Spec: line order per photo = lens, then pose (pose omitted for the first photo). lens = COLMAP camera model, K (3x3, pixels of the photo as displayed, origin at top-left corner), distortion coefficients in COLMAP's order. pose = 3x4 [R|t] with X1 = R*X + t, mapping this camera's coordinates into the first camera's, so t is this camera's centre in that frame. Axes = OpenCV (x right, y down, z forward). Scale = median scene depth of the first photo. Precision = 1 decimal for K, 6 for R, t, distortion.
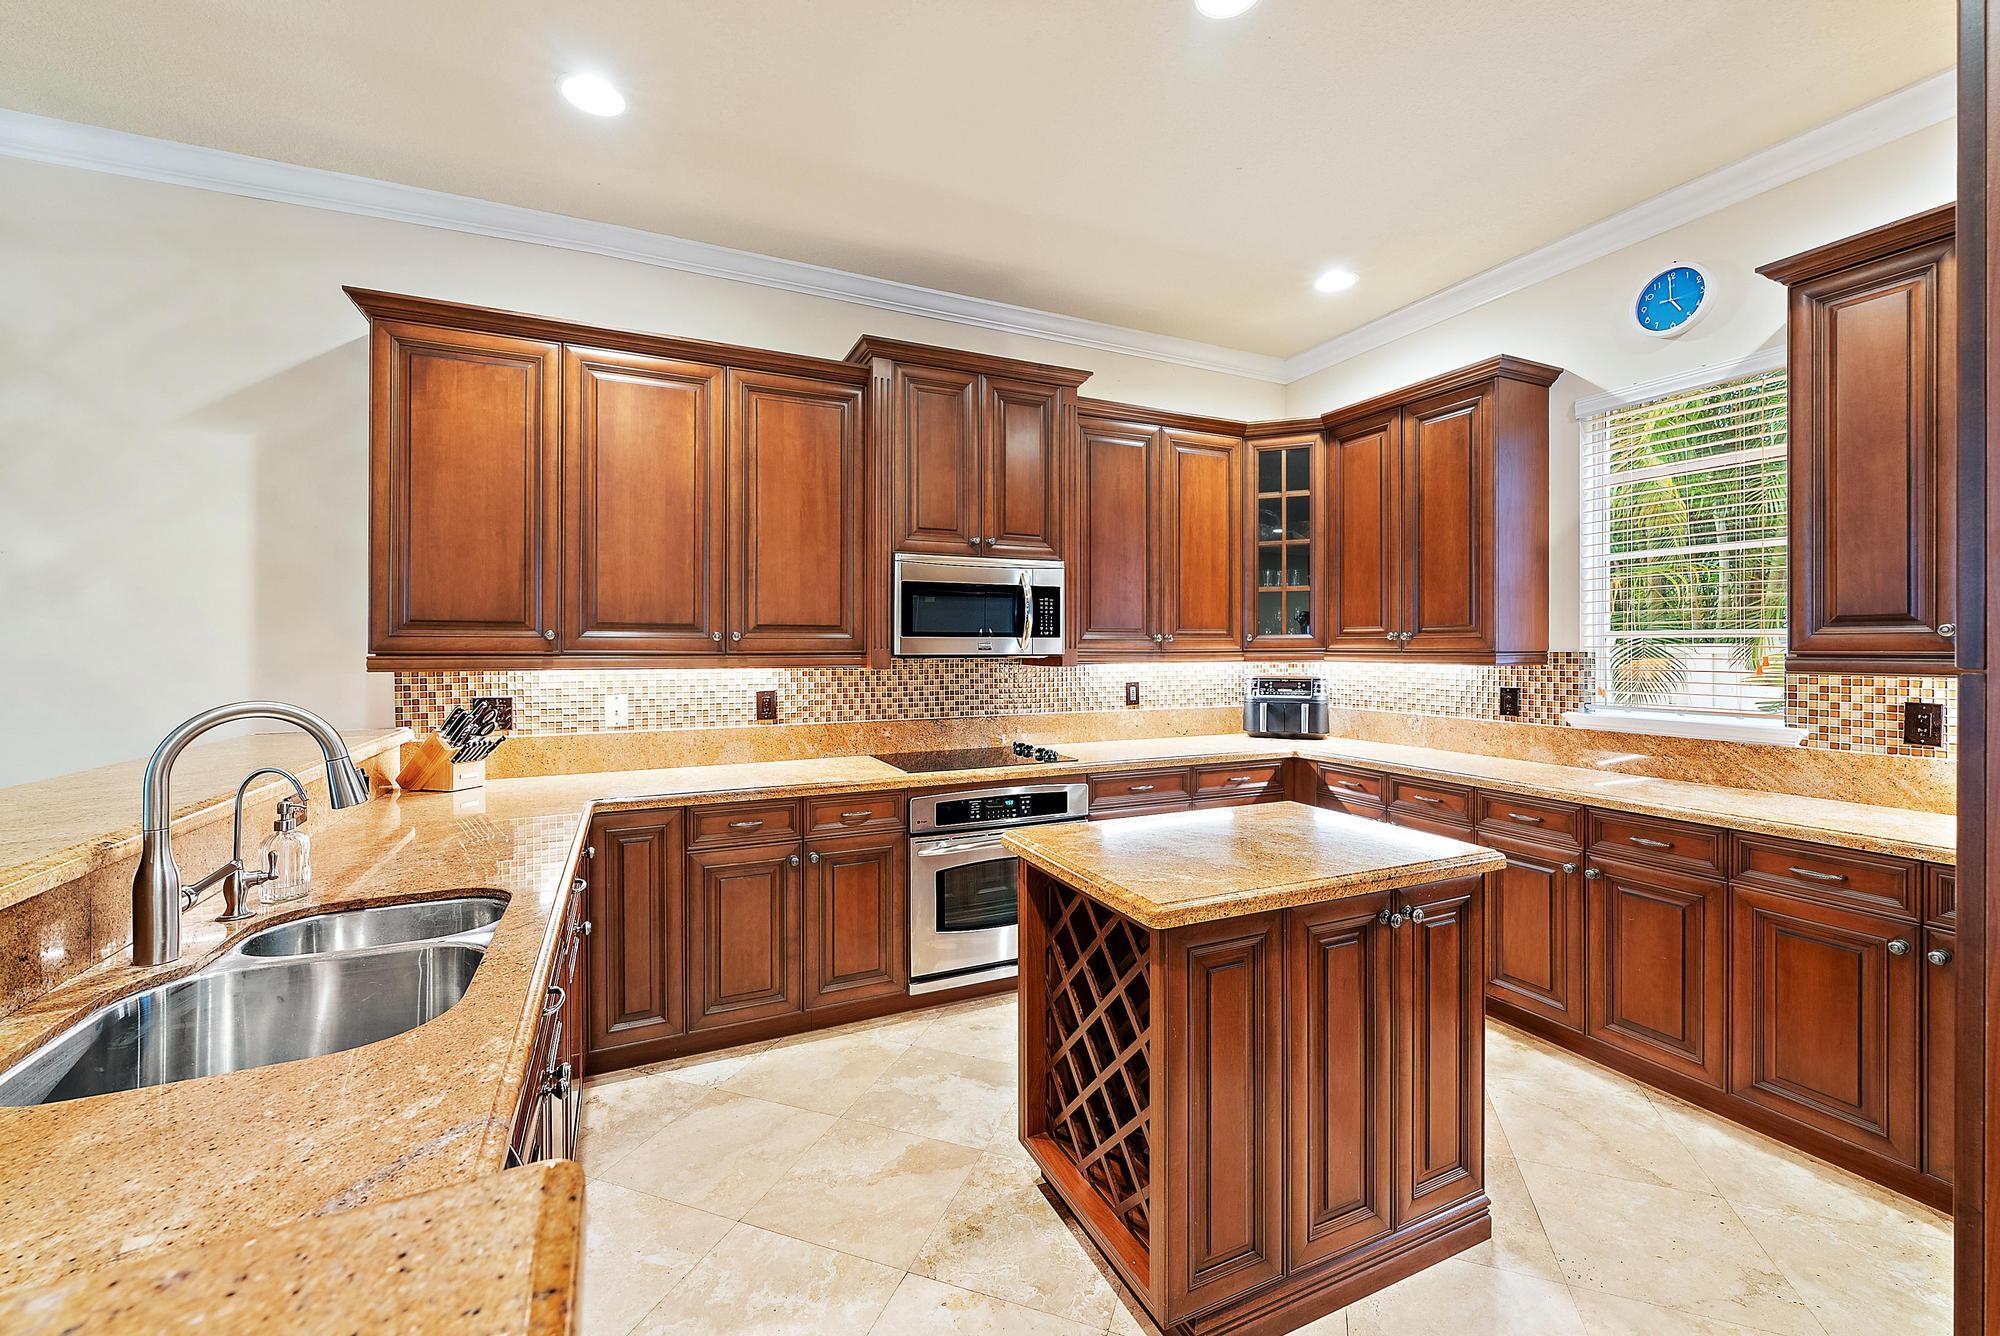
lens RADIAL K [[800.7, 0, 1010.0], [0, 800.7, 651.4], [0, 0, 1]] dist [0.000197, 0.000046]
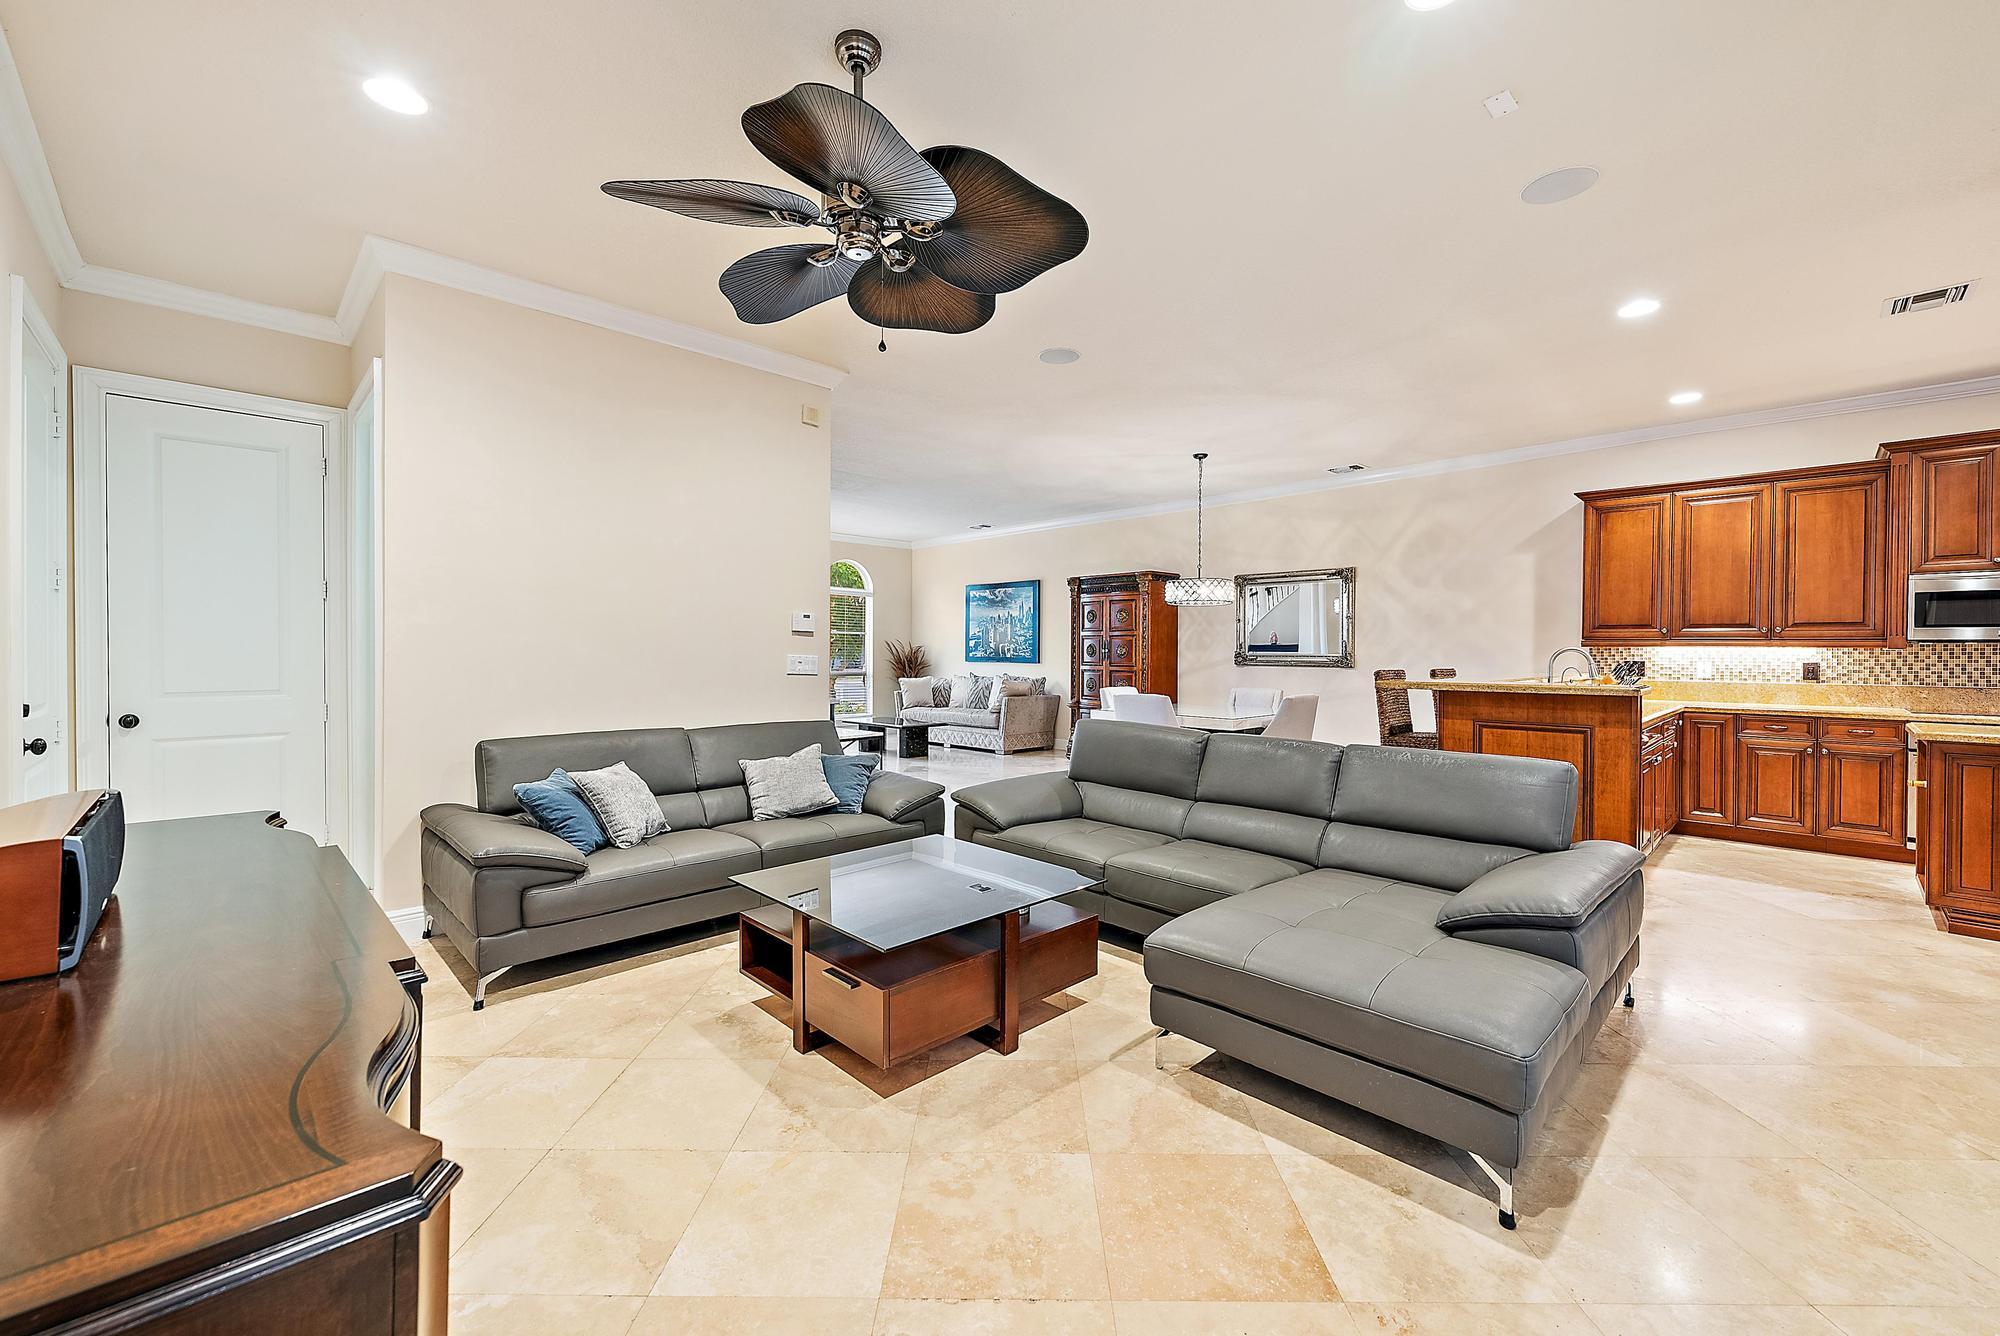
lens RADIAL K [[800.7, 0, 1010.0], [0, 800.7, 651.4], [0, 0, 1]] dist [0.000197, 0.000046]
pose [[0.334672, 0.006082, -0.942315, 0.791672], [-0.012333, 0.999922, 0.002073, 0.048442], [0.942254, 0.010928, 0.334721, -1.259074]]
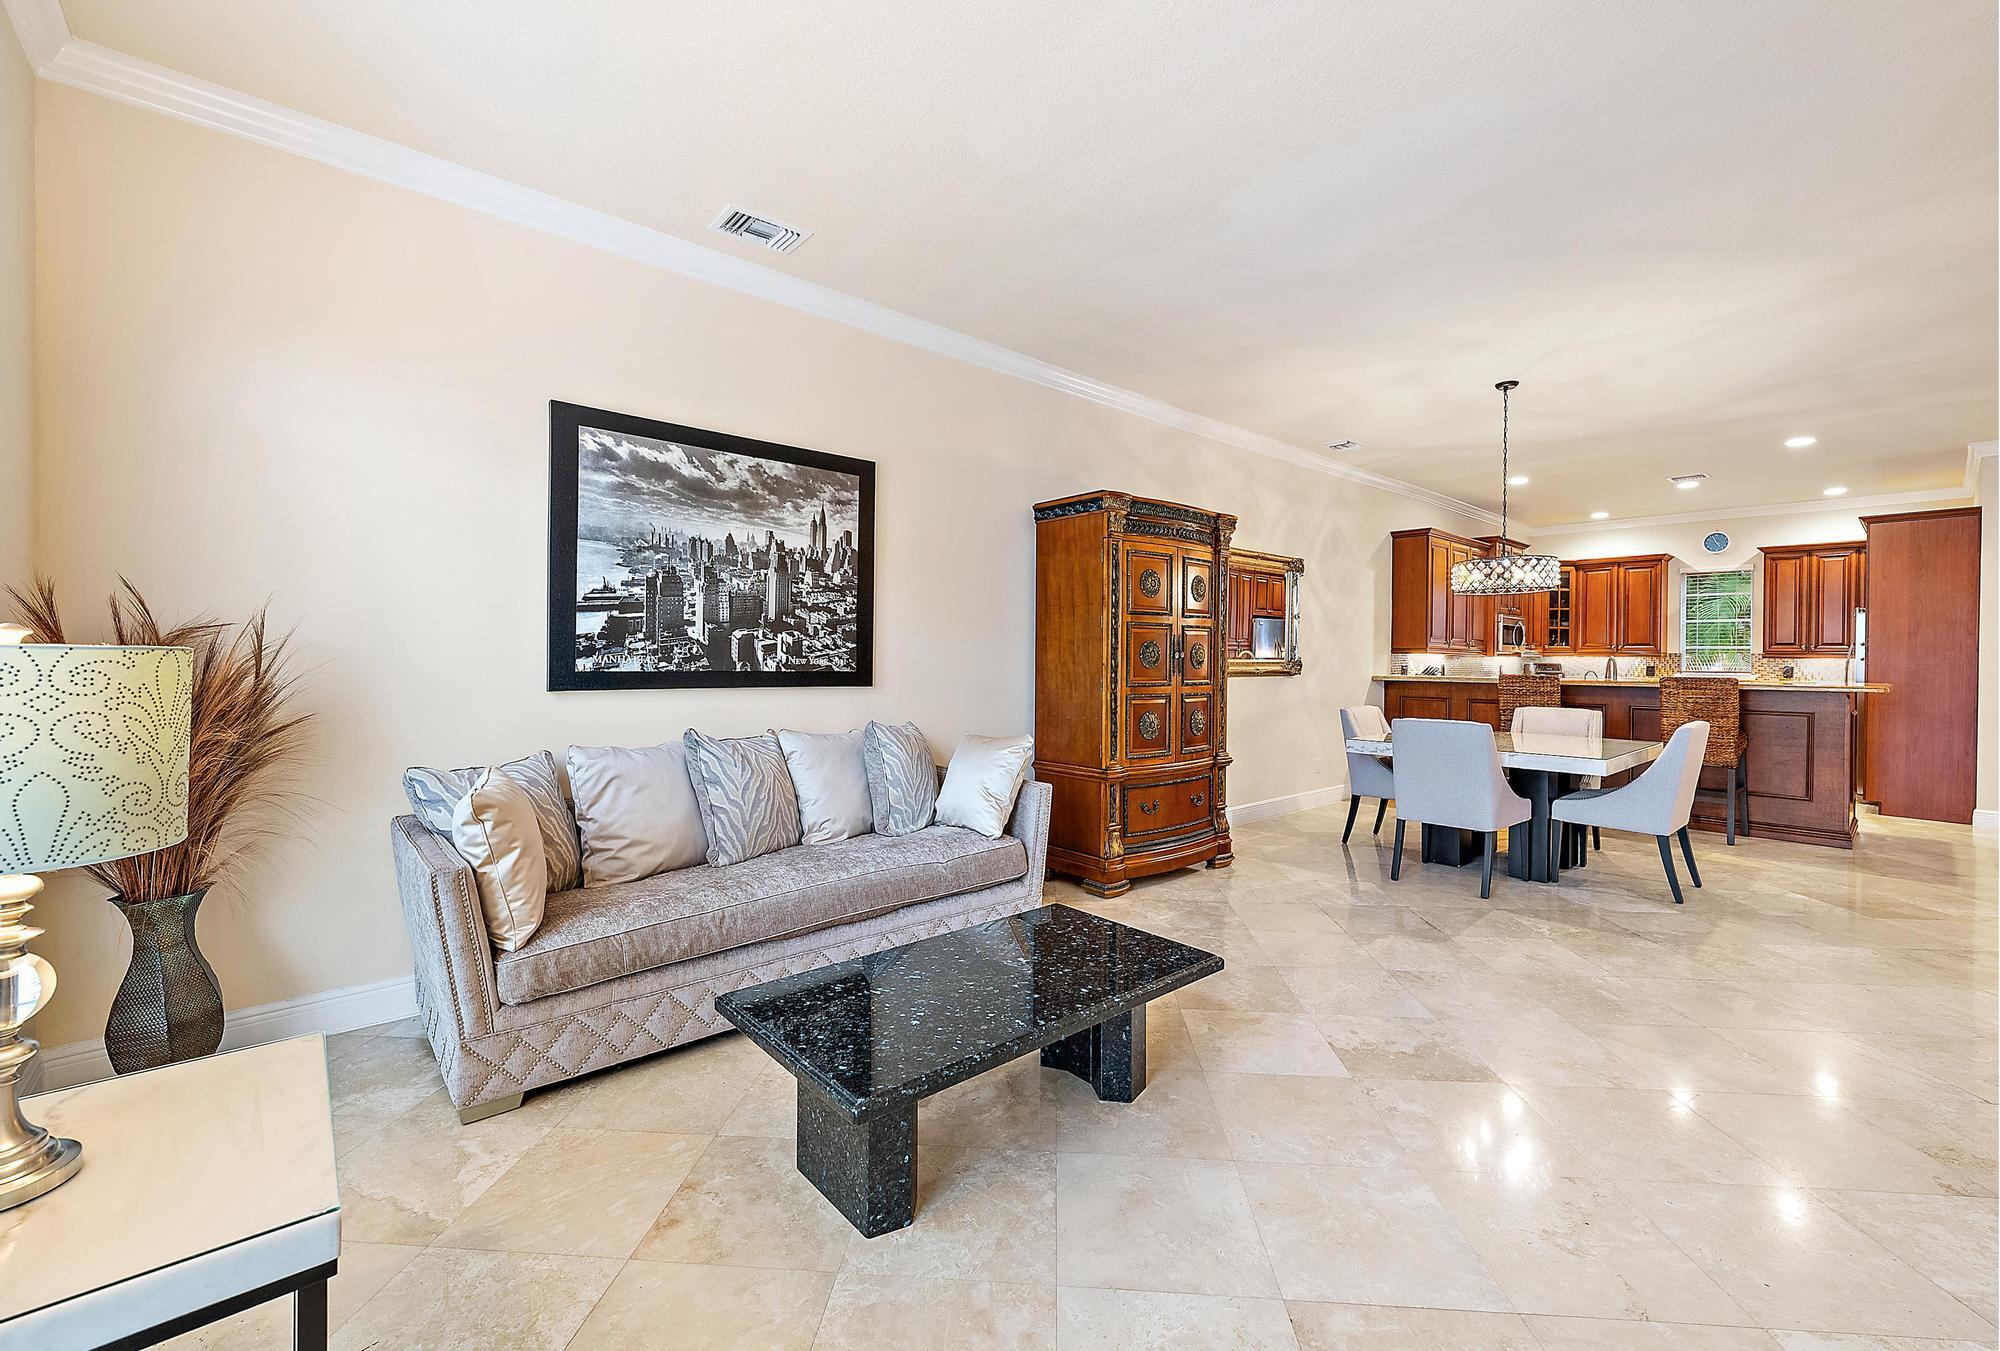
lens RADIAL K [[828.9, 0, 1003.6], [0, 828.9, 652.3], [0, 0, 1]] dist [-0.001933, -0.000143]
pose [[0.960589, 0.013303, 0.277653, -2.719656], [-0.010242, 0.999870, -0.012474, 0.066208], [-0.277782, 0.009138, 0.960601, -1.331250]]
